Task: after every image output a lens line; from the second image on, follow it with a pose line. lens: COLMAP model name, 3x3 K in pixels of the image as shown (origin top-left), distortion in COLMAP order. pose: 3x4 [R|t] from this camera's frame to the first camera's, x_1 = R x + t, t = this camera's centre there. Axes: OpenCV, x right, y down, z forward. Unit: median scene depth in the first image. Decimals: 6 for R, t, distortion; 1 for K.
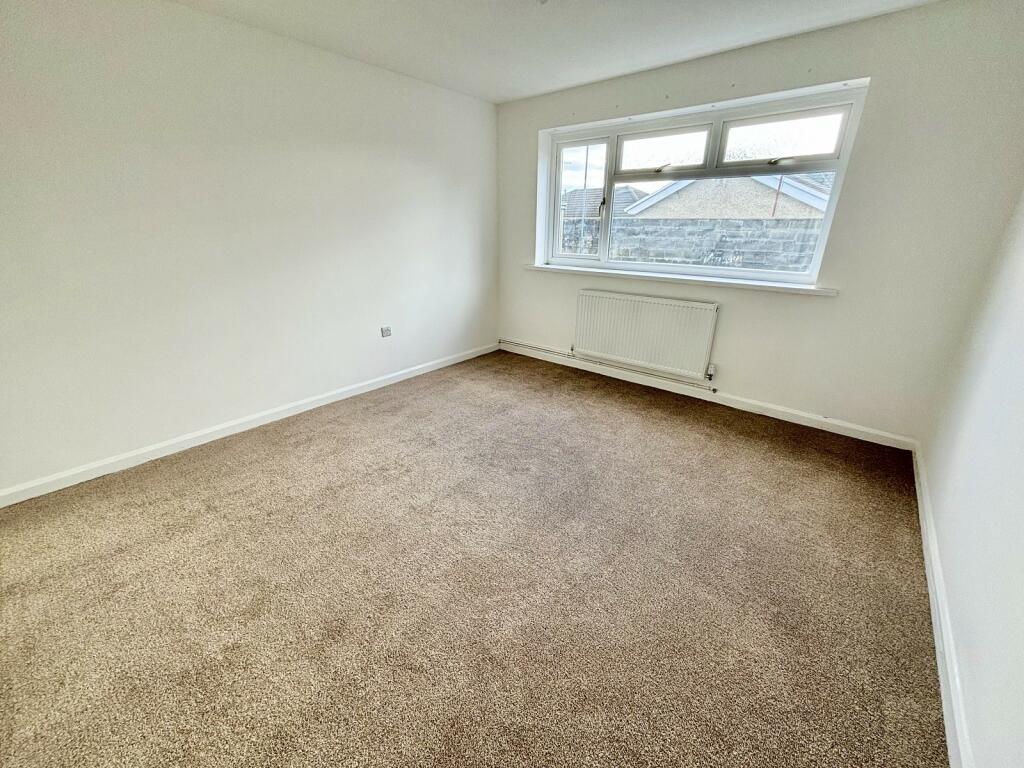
lens RADIAL K [[413.7, 0, 512.0], [0, 413.7, 384.0], [0, 0, 1]] dist [0.000519, 0.000413]
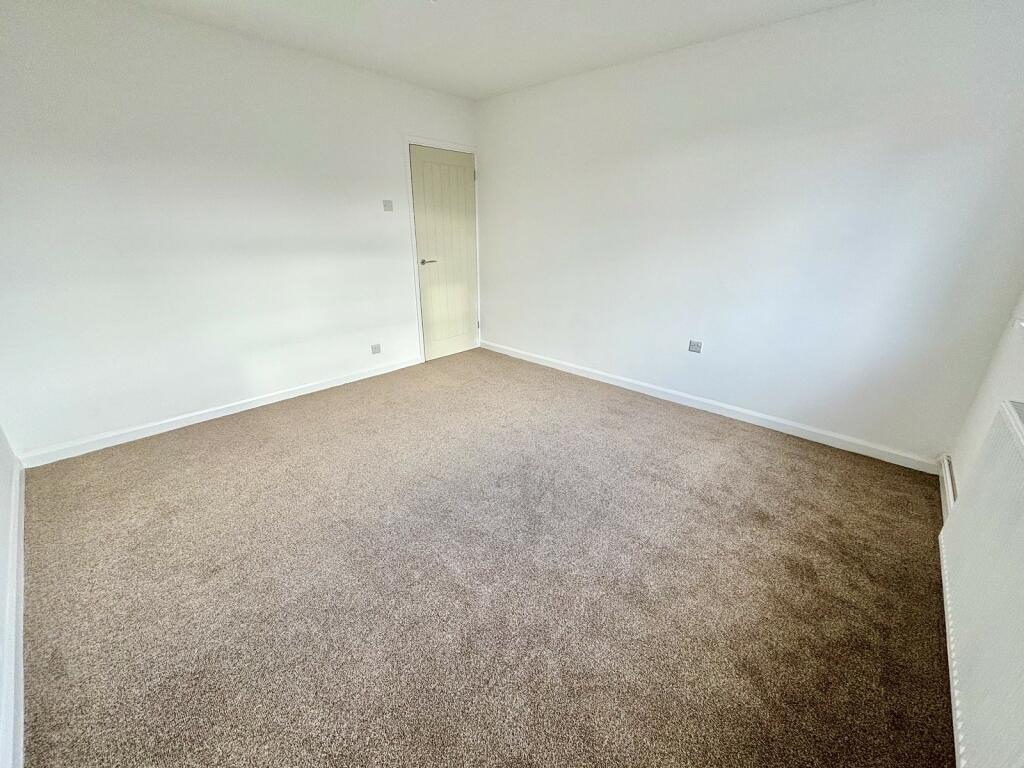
lens RADIAL K [[413.7, 0, 512.0], [0, 413.7, 384.0], [0, 0, 1]] dist [0.000519, 0.000413]
pose [[-0.021326, 0.367346, -0.929840, 0.526625], [-0.367451, 0.862077, 0.349003, -0.213878], [0.929798, 0.349114, 0.116597, 0.548766]]
